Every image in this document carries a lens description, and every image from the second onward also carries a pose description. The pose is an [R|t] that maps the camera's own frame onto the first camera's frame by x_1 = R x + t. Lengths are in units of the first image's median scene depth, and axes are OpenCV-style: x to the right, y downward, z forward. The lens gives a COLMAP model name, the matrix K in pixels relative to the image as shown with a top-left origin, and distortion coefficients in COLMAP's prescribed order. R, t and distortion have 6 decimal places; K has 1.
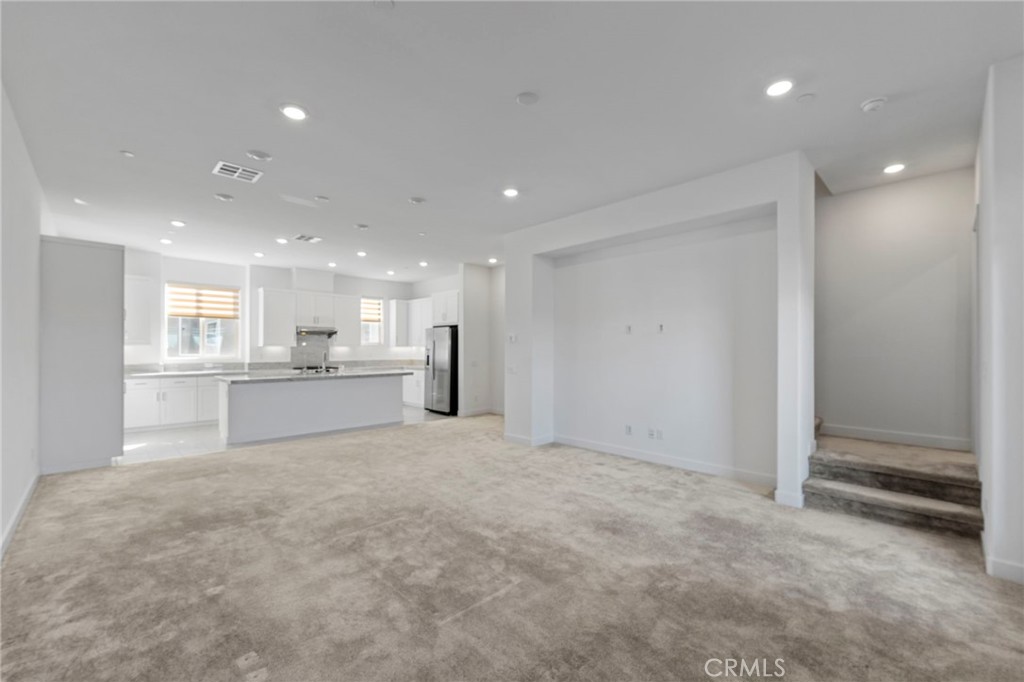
lens RADIAL K [[417.6, 0, 518.1], [0, 417.6, 350.8], [0, 0, 1]] dist [0.000991, -0.001802]
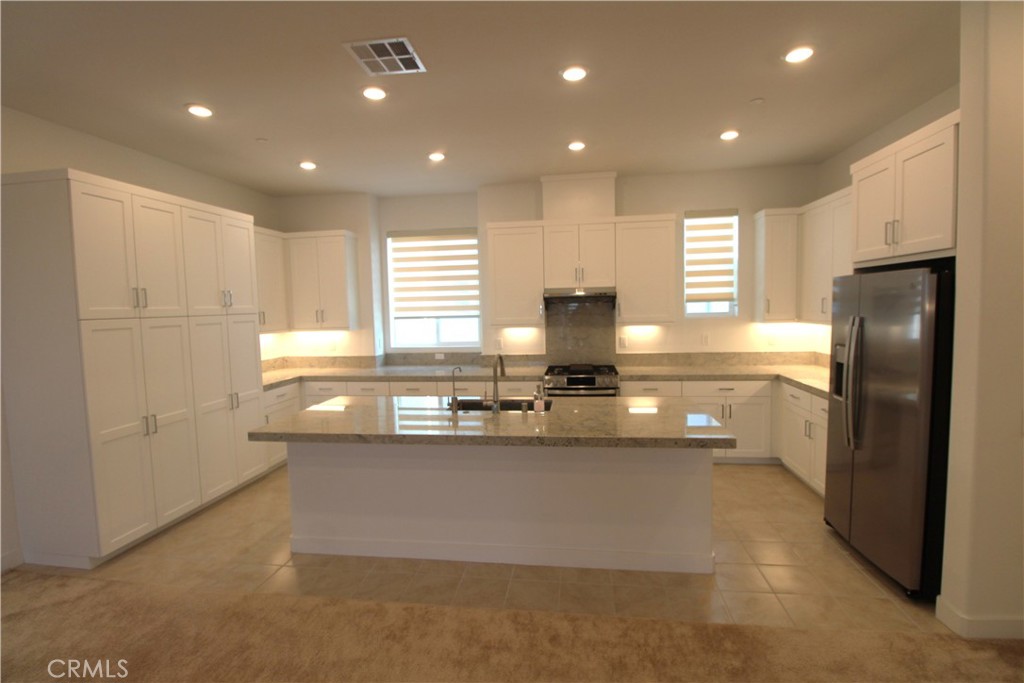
lens RADIAL K [[476.9, 0, 512.9], [0, 476.9, 337.9], [0, 0, 1]] dist [-0.007361, -0.009236]
pose [[0.599737, 0.037109, -0.799336, -0.144803], [0.022673, 0.997735, 0.063330, -0.070881], [0.799876, -0.056105, 0.597537, 1.173320]]
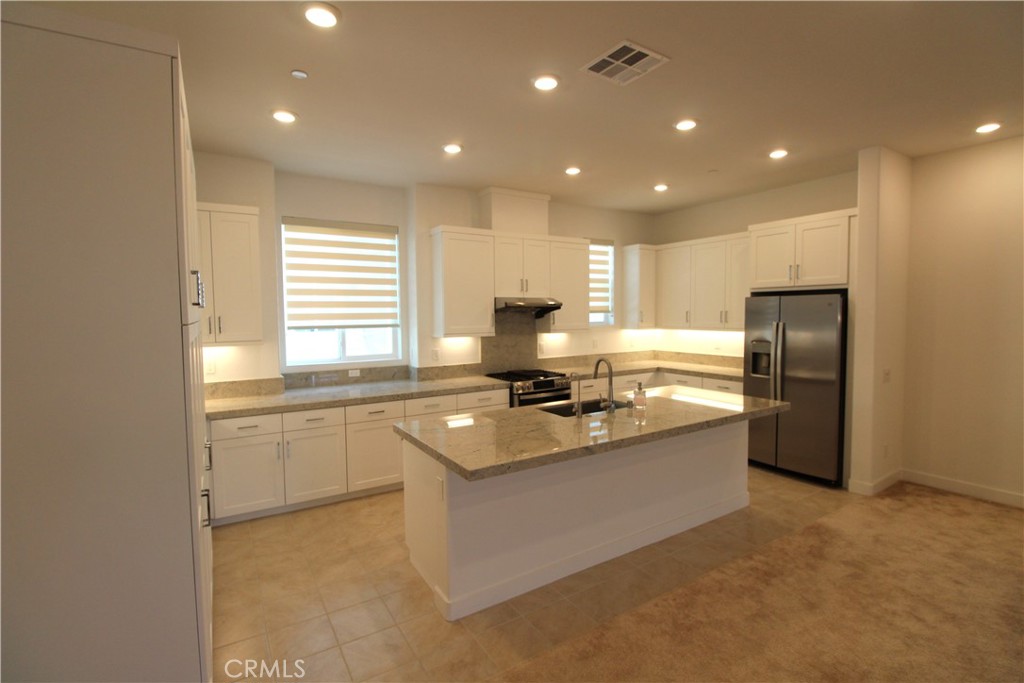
lens RADIAL K [[476.9, 0, 518.5], [0, 476.9, 338.9], [0, 0, 1]] dist [-0.007361, -0.009236]
pose [[0.975699, -0.000867, -0.219115, -0.712110], [0.012200, 0.998656, 0.050371, -0.071658], [0.218777, -0.051820, 0.974398, 0.798811]]
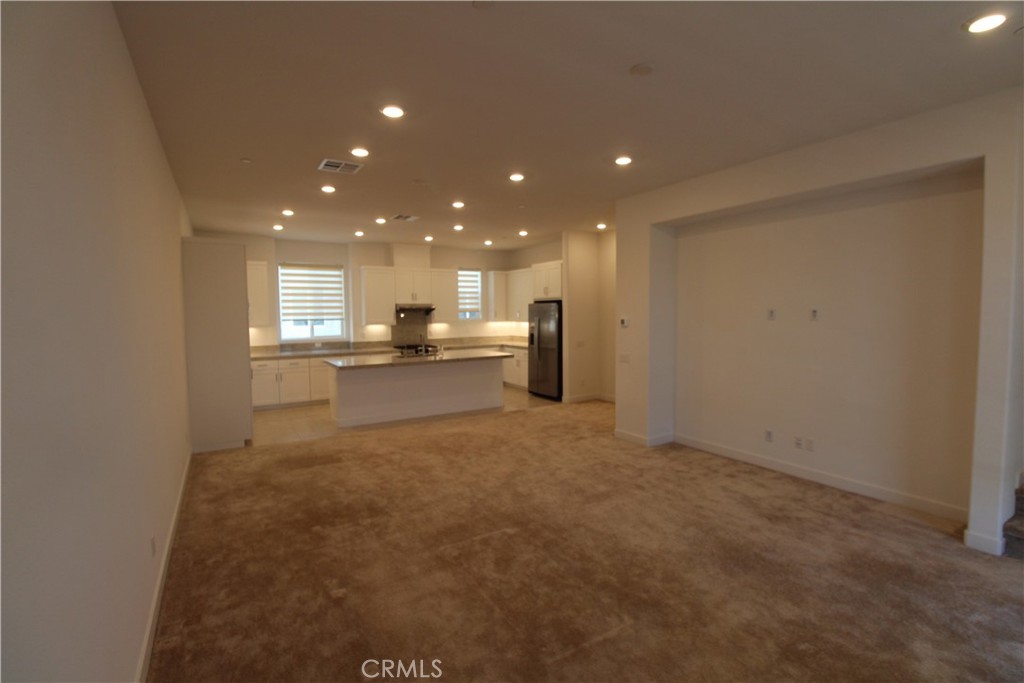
lens RADIAL K [[474.8, 0, 521.0], [0, 474.8, 340.7], [0, 0, 1]] dist [-0.012544, -0.008470]
pose [[0.974255, 0.002207, -0.225437, -0.002453], [0.011265, 0.998226, 0.058456, -0.067390], [0.225166, -0.059491, 0.972502, -0.012606]]
